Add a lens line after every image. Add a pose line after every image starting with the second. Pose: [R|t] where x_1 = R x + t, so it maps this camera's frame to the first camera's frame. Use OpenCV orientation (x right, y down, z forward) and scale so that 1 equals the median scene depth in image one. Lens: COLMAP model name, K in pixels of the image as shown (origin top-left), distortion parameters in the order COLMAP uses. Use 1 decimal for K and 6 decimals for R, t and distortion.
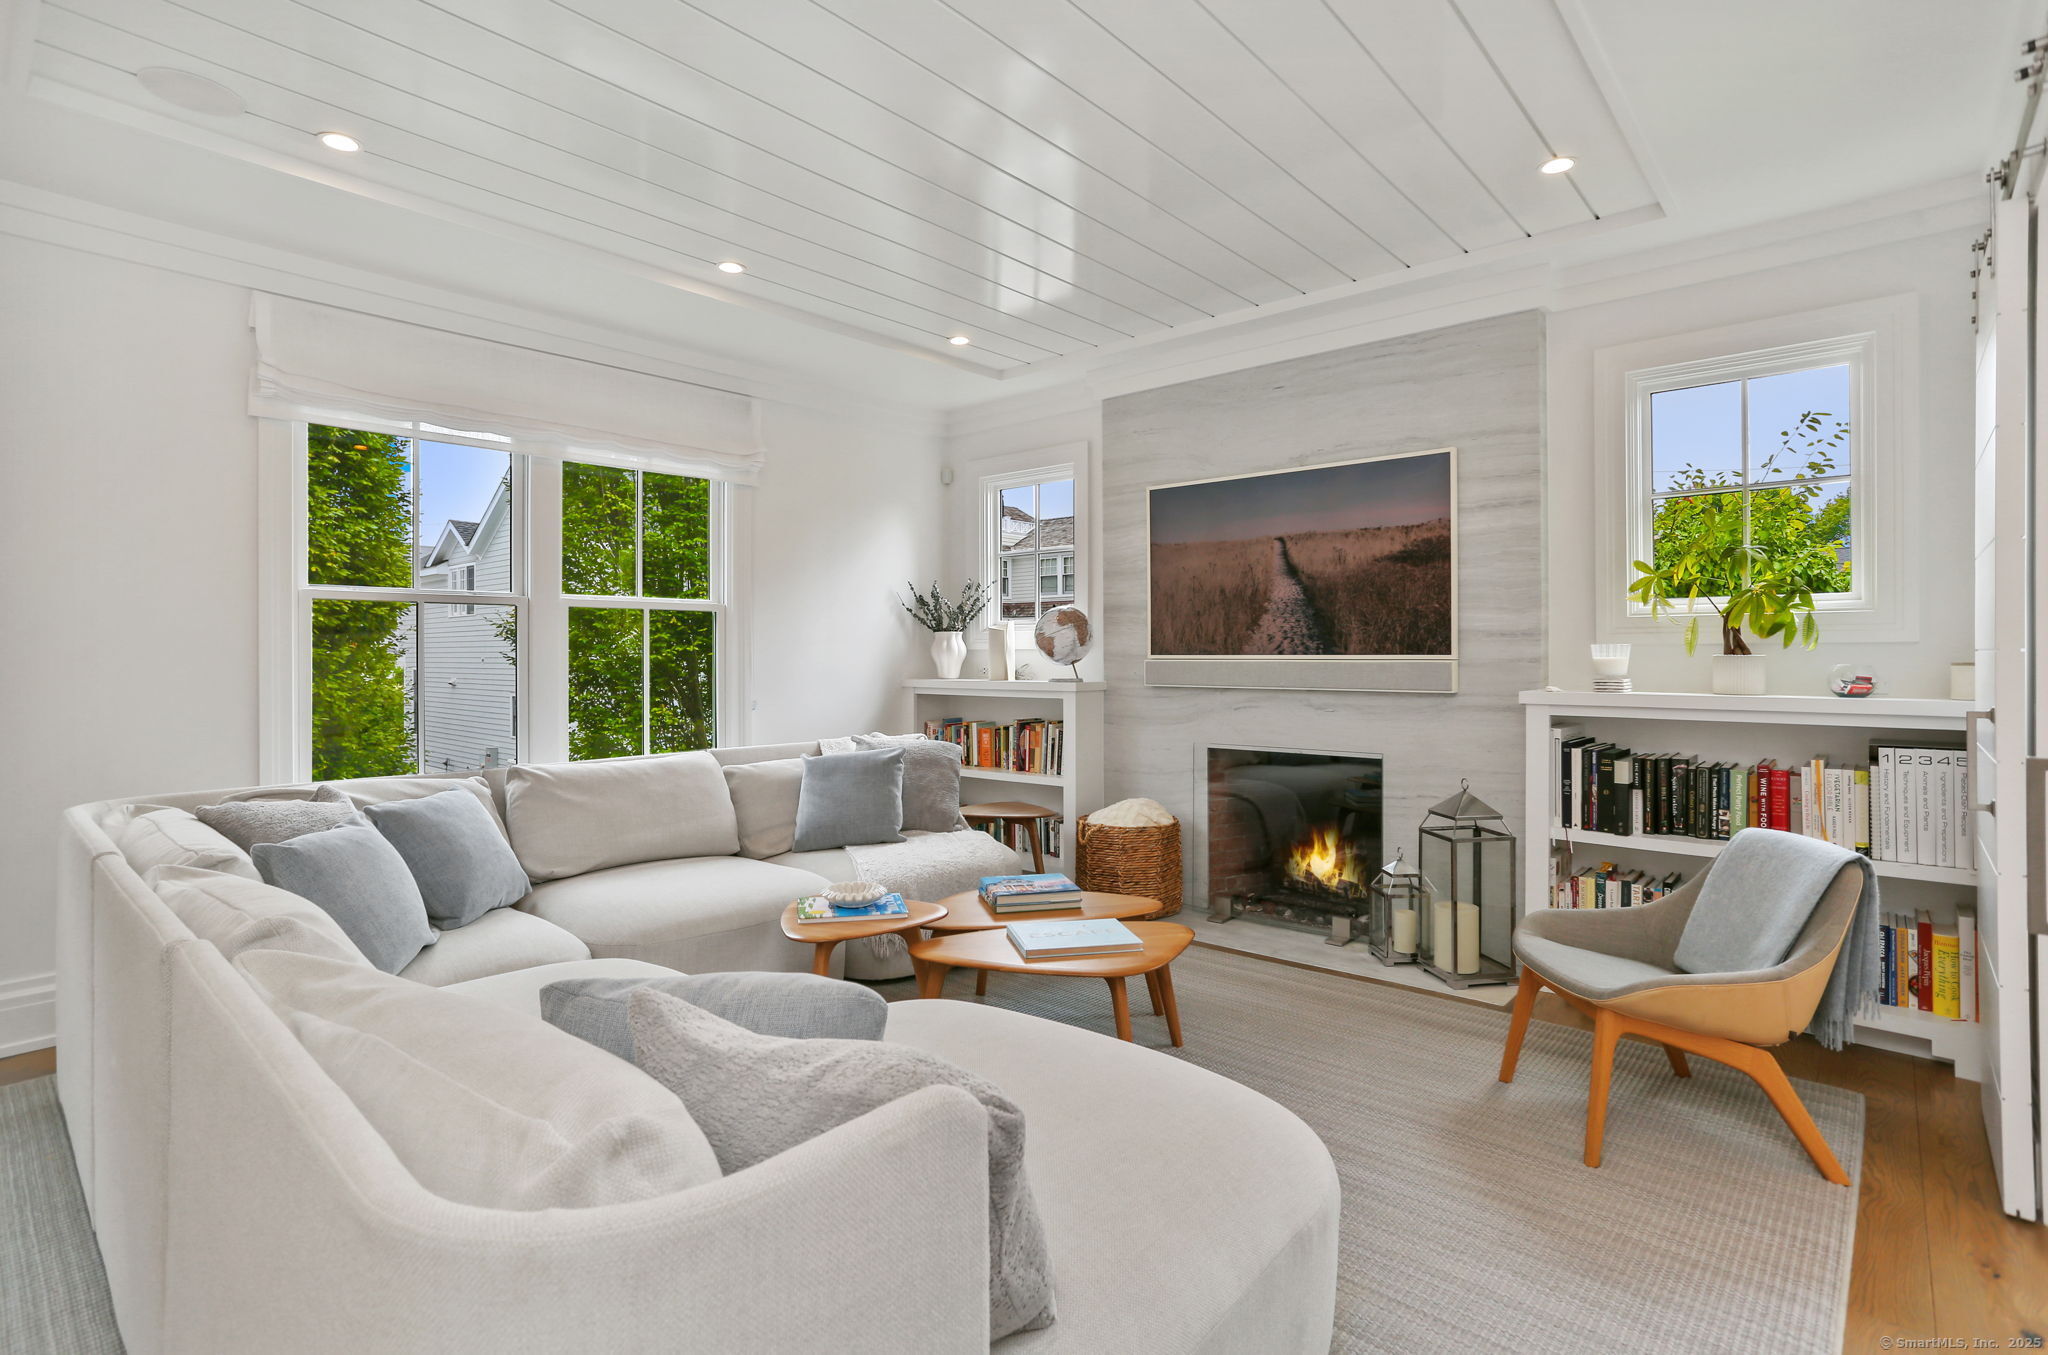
lens RADIAL K [[988.9, 0, 1025.5], [0, 988.9, 643.8], [0, 0, 1]] dist [-0.031914, 0.001121]
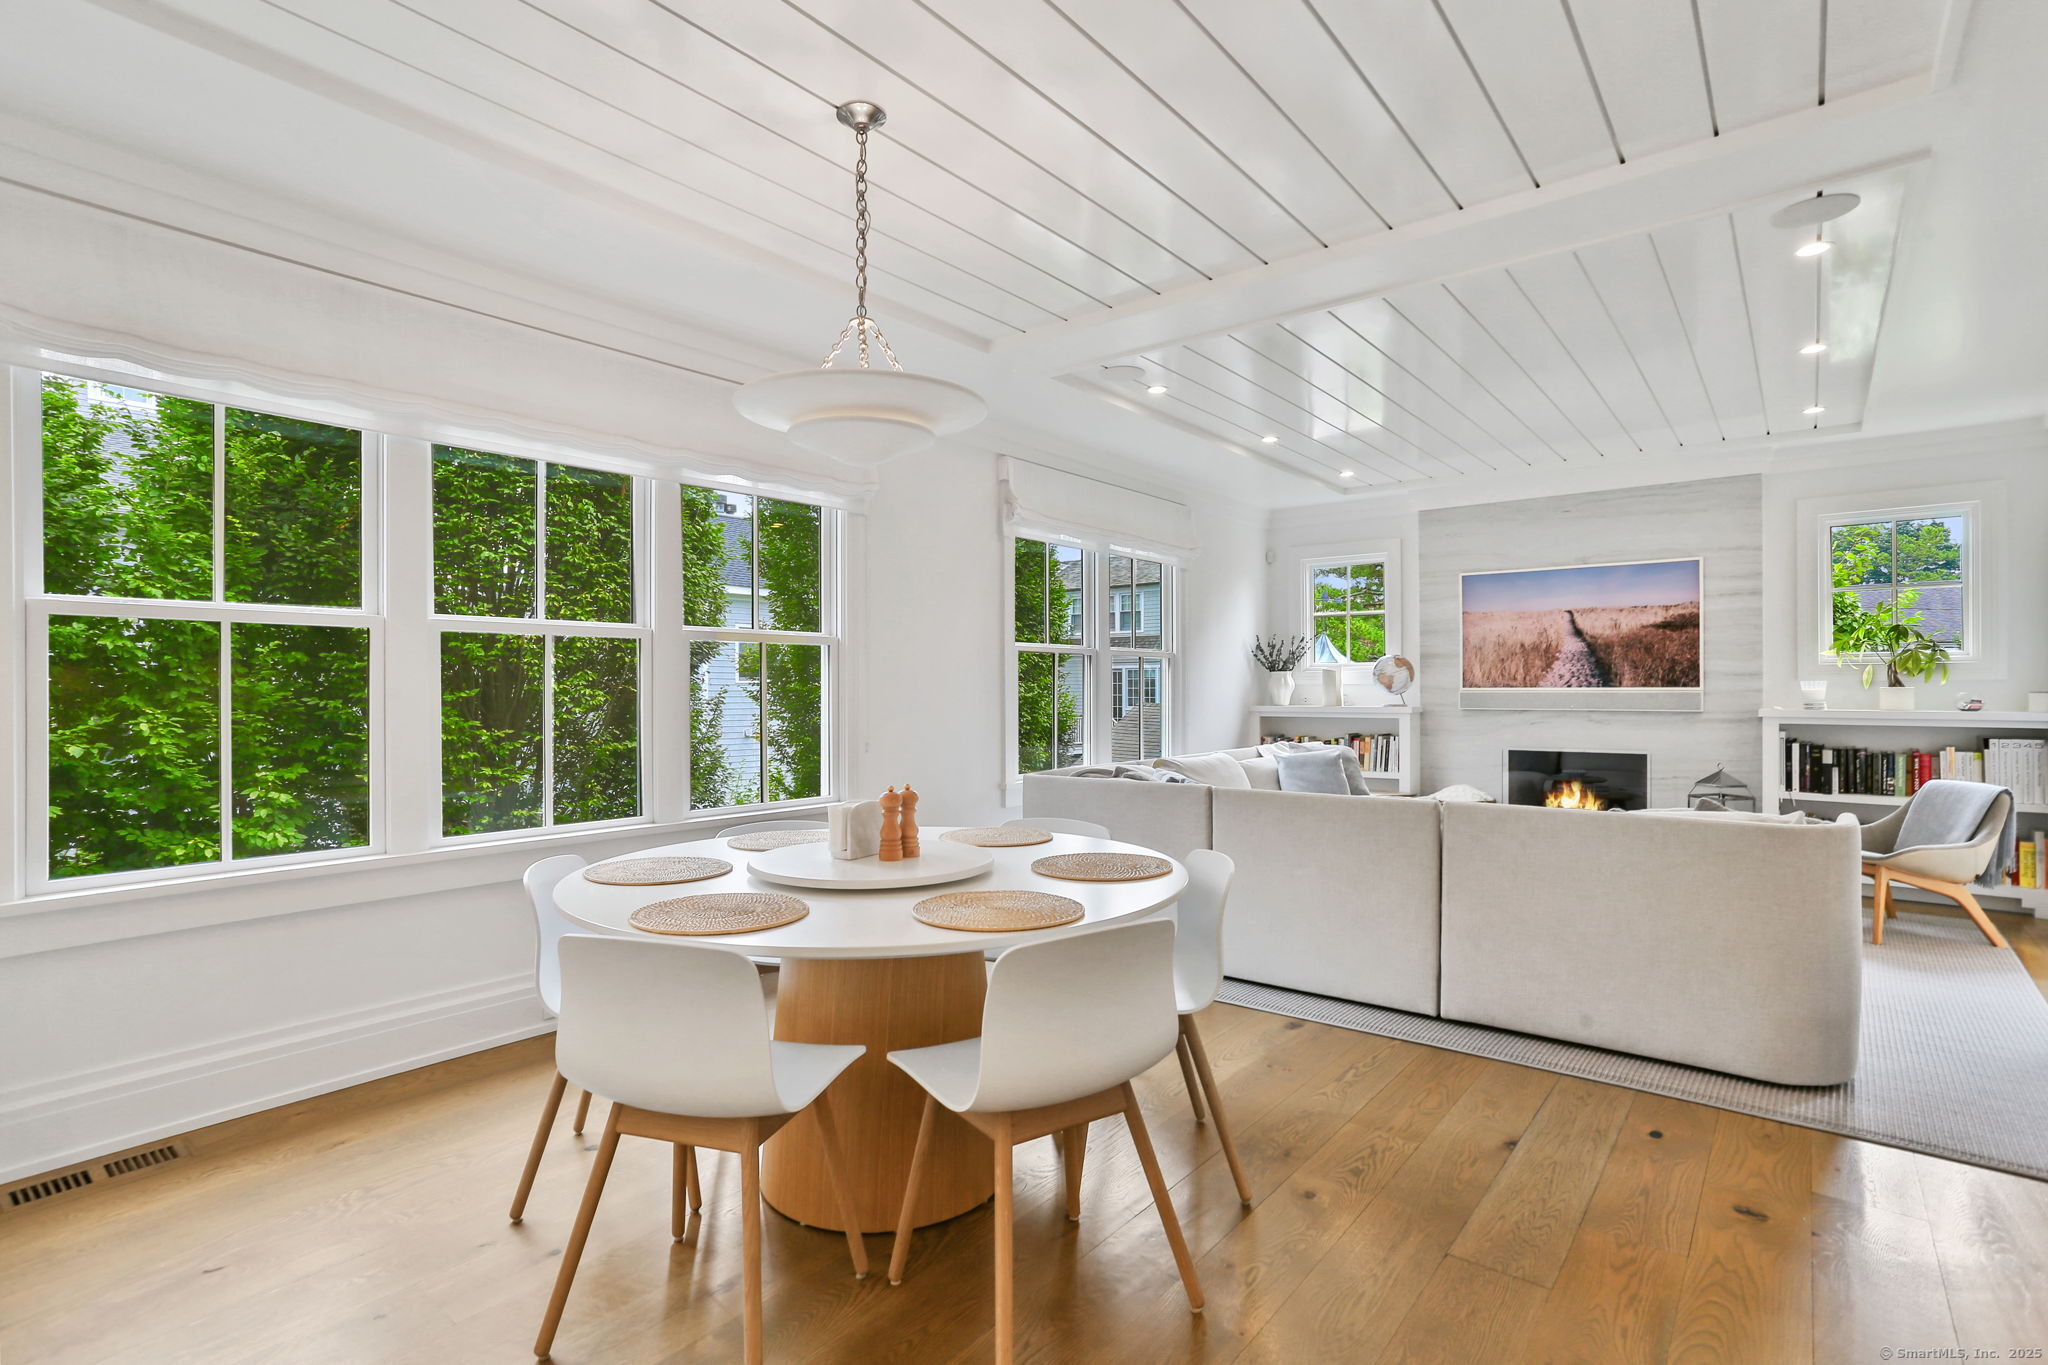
lens RADIAL K [[999.2, 0, 1022.8], [0, 999.2, 690.0], [0, 0, 1]] dist [-0.005933, -0.000778]
pose [[0.997563, -0.000914, 0.069764, -0.785133], [0.000092, 0.999931, 0.011778, -0.003983], [-0.069770, -0.011743, 0.997494, -0.541512]]
